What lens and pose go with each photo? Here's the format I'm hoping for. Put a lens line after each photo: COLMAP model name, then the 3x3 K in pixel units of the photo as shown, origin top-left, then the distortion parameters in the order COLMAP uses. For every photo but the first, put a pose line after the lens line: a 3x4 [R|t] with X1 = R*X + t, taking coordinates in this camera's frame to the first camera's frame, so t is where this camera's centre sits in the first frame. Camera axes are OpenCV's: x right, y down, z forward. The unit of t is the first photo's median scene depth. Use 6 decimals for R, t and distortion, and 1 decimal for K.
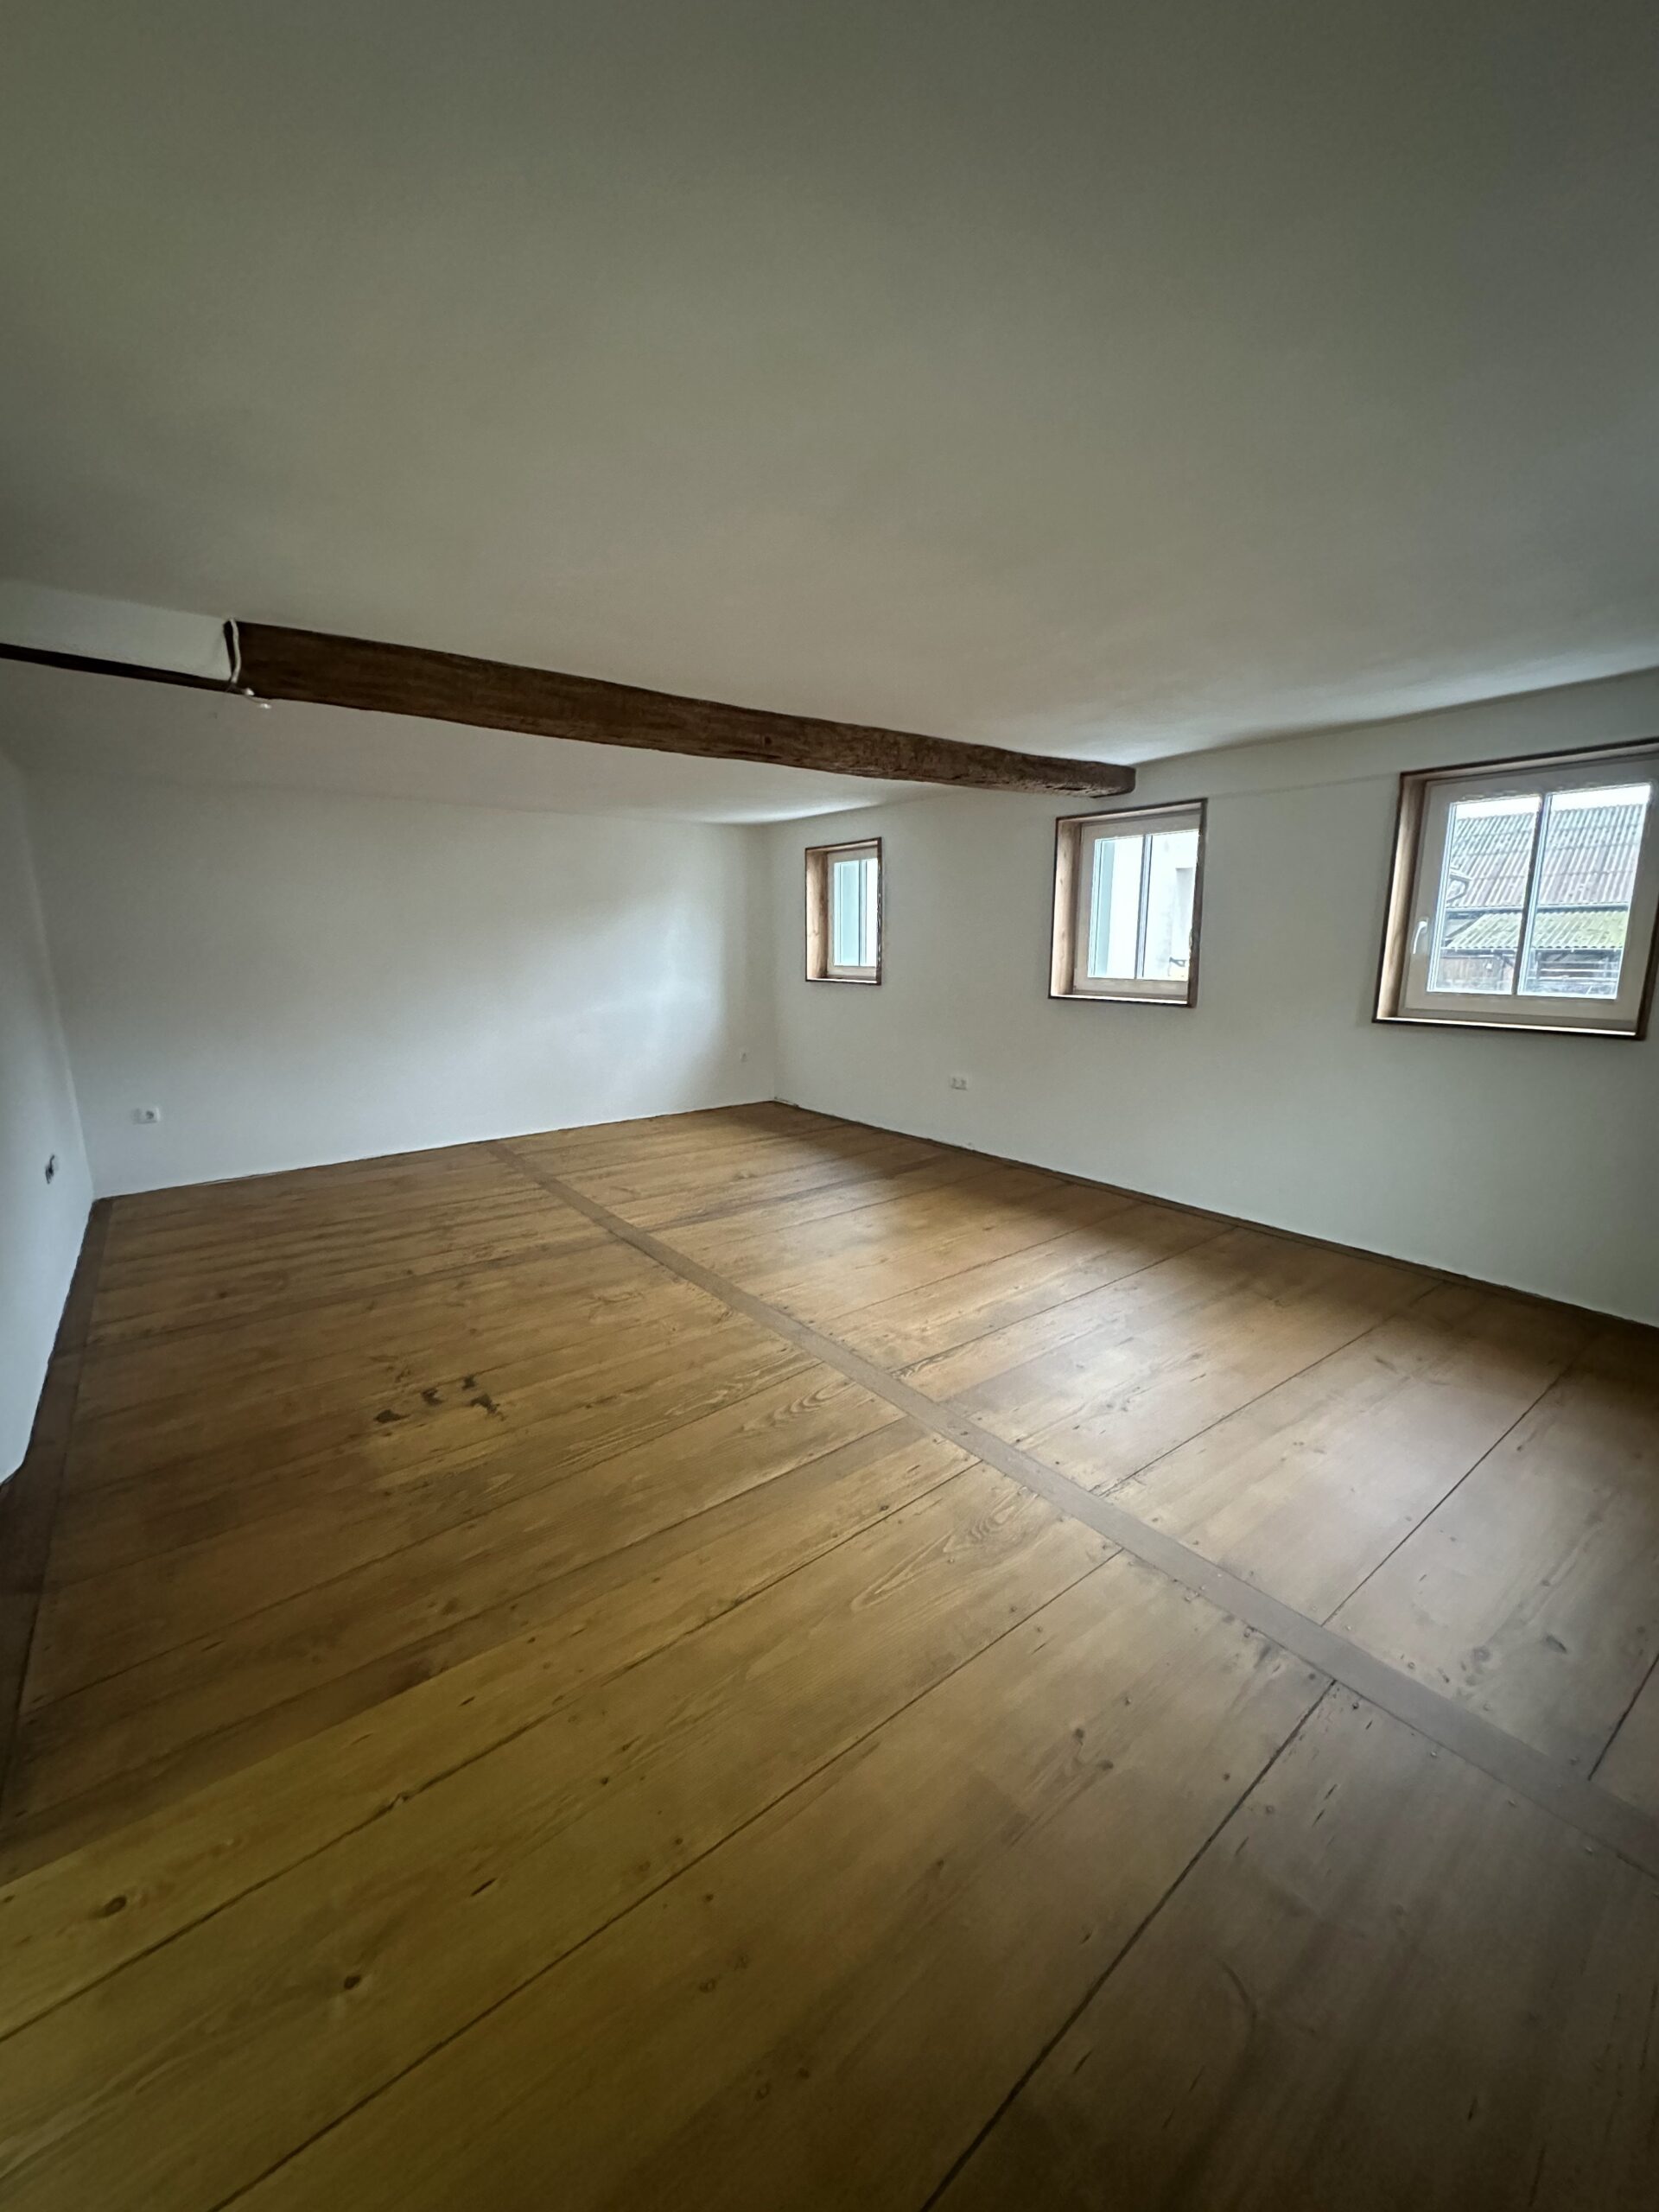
lens RADIAL K [[879.2, 0, 840.4], [0, 879.2, 1105.8], [0, 0, 1]] dist [-0.000395, 0.000630]
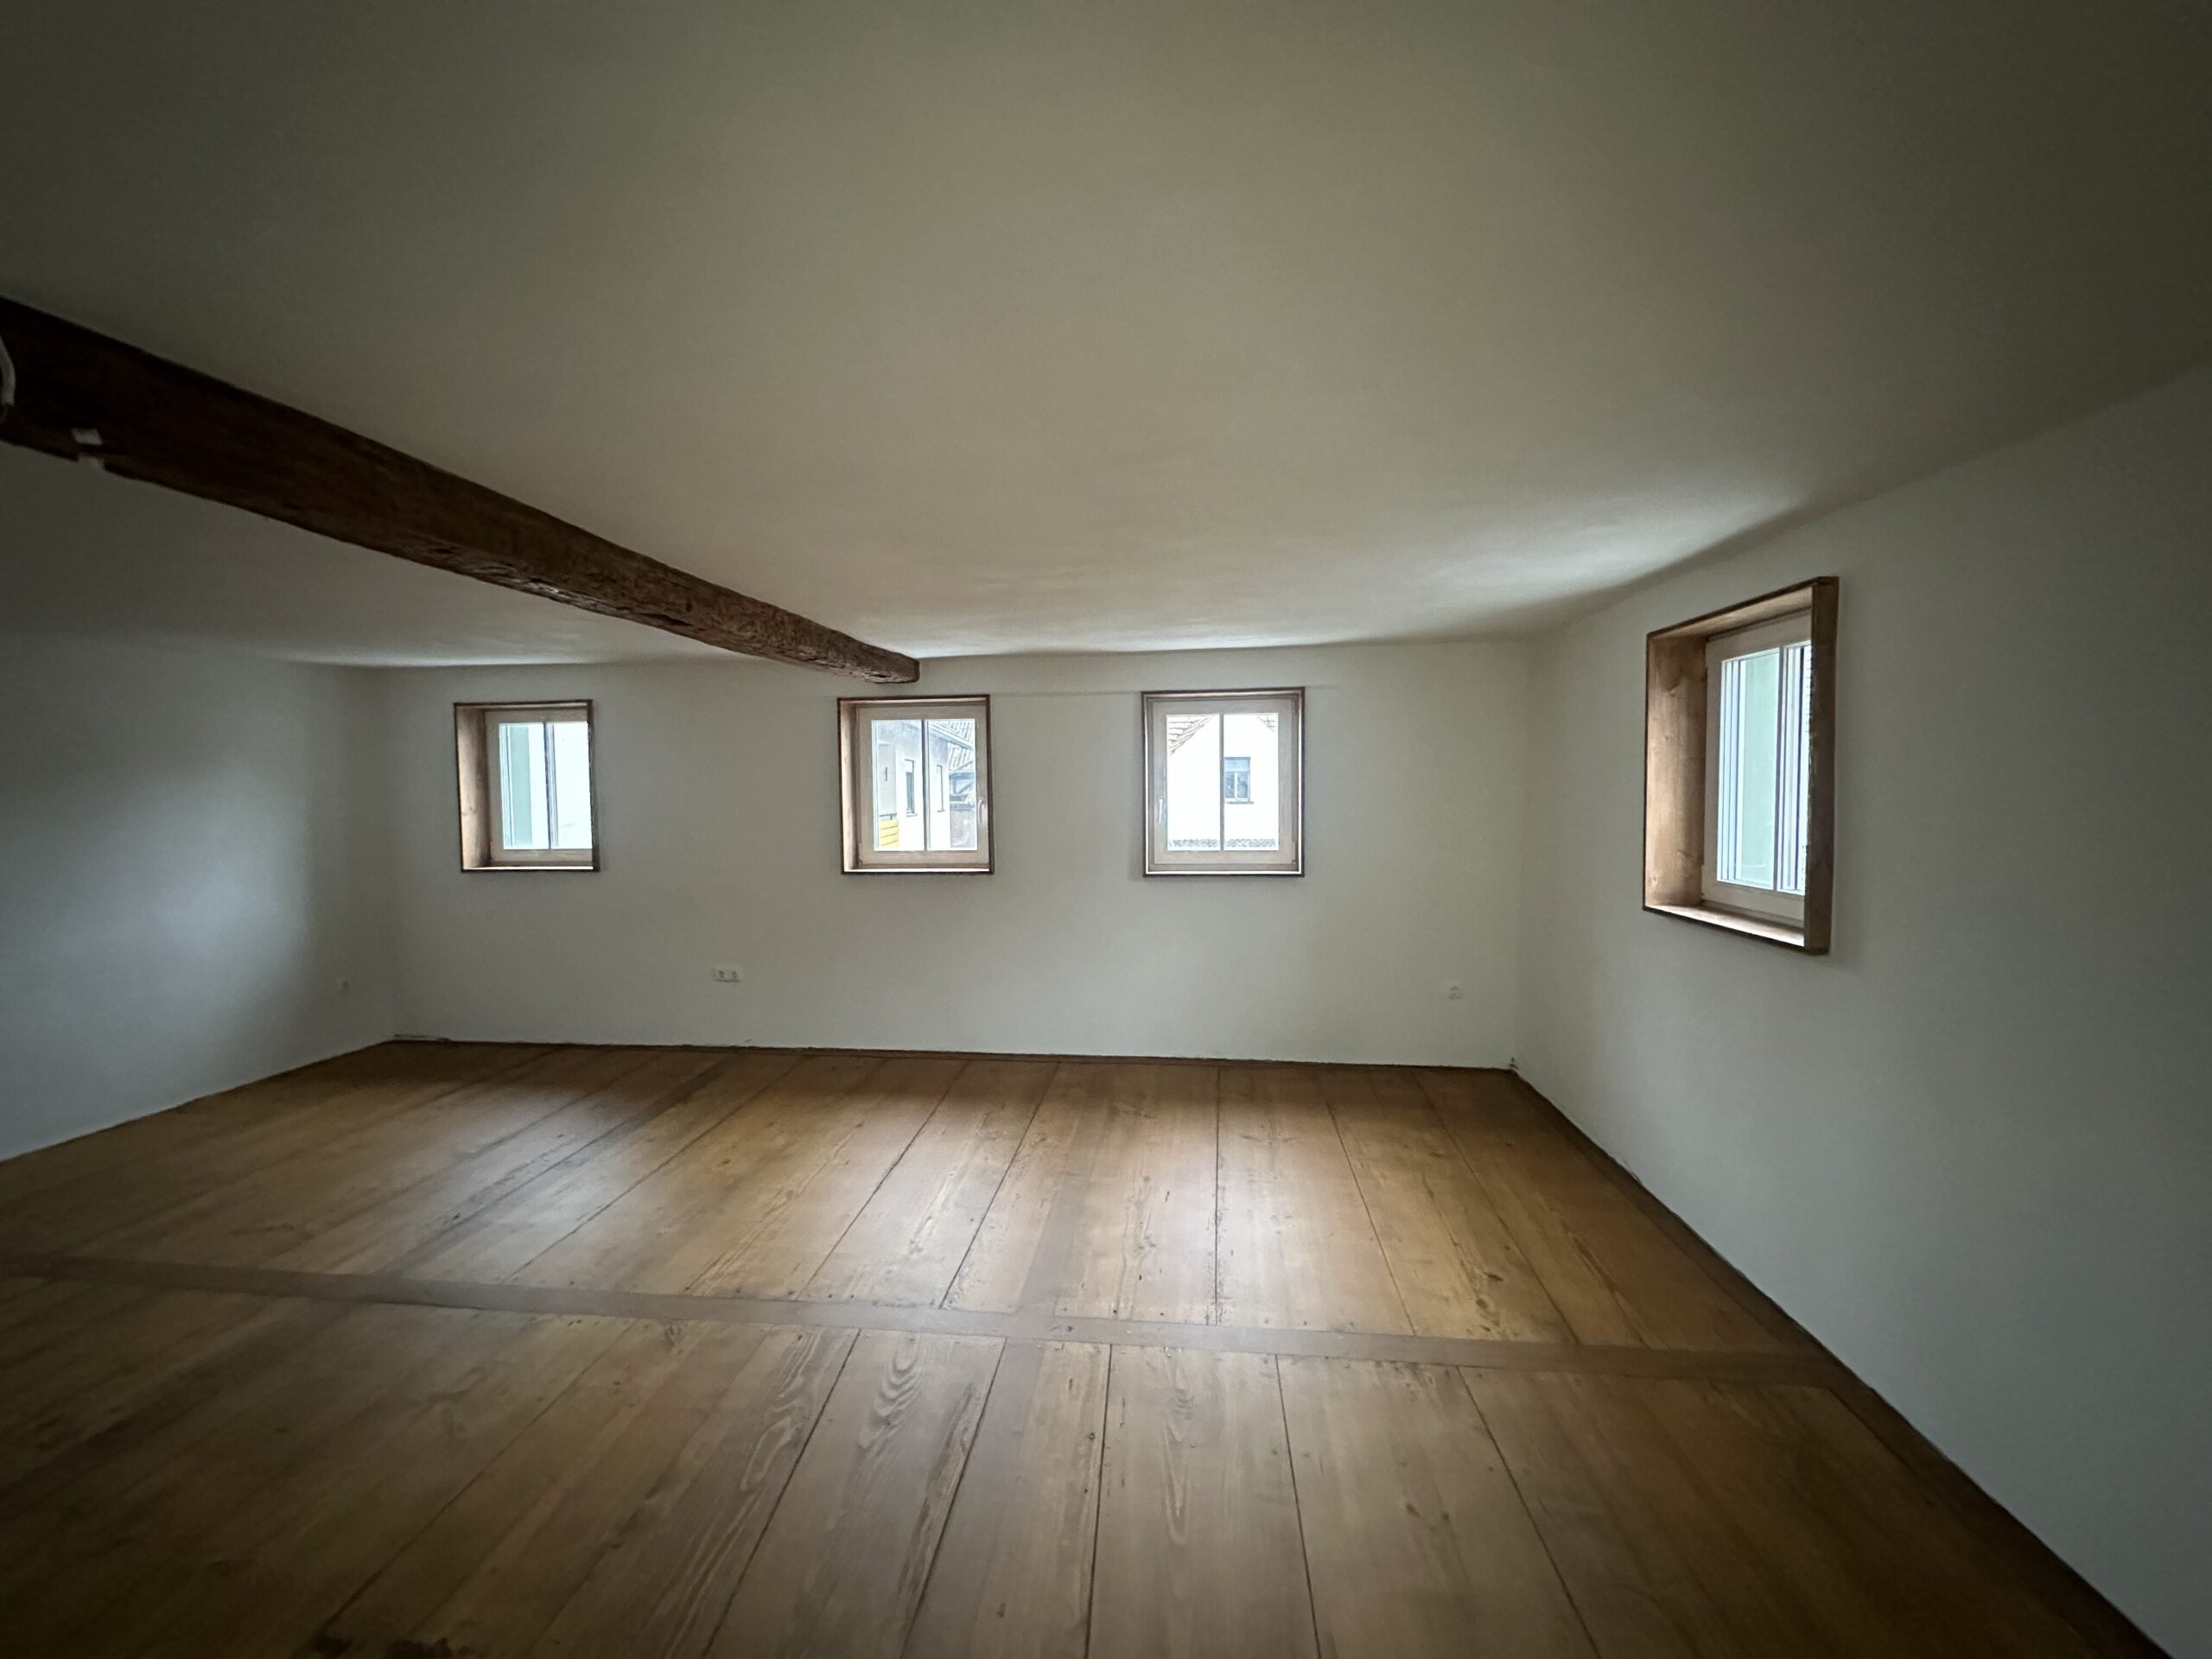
lens RADIAL K [[879.2, 0, 1101.6], [0, 879.2, 819.2], [0, 0, 1]] dist [-0.000395, 0.000630]
pose [[0.698674, -0.030451, 0.714792, -0.324924], [0.143330, 0.984797, -0.098144, -0.054373], [-0.700936, 0.171022, 0.692416, 0.123997]]
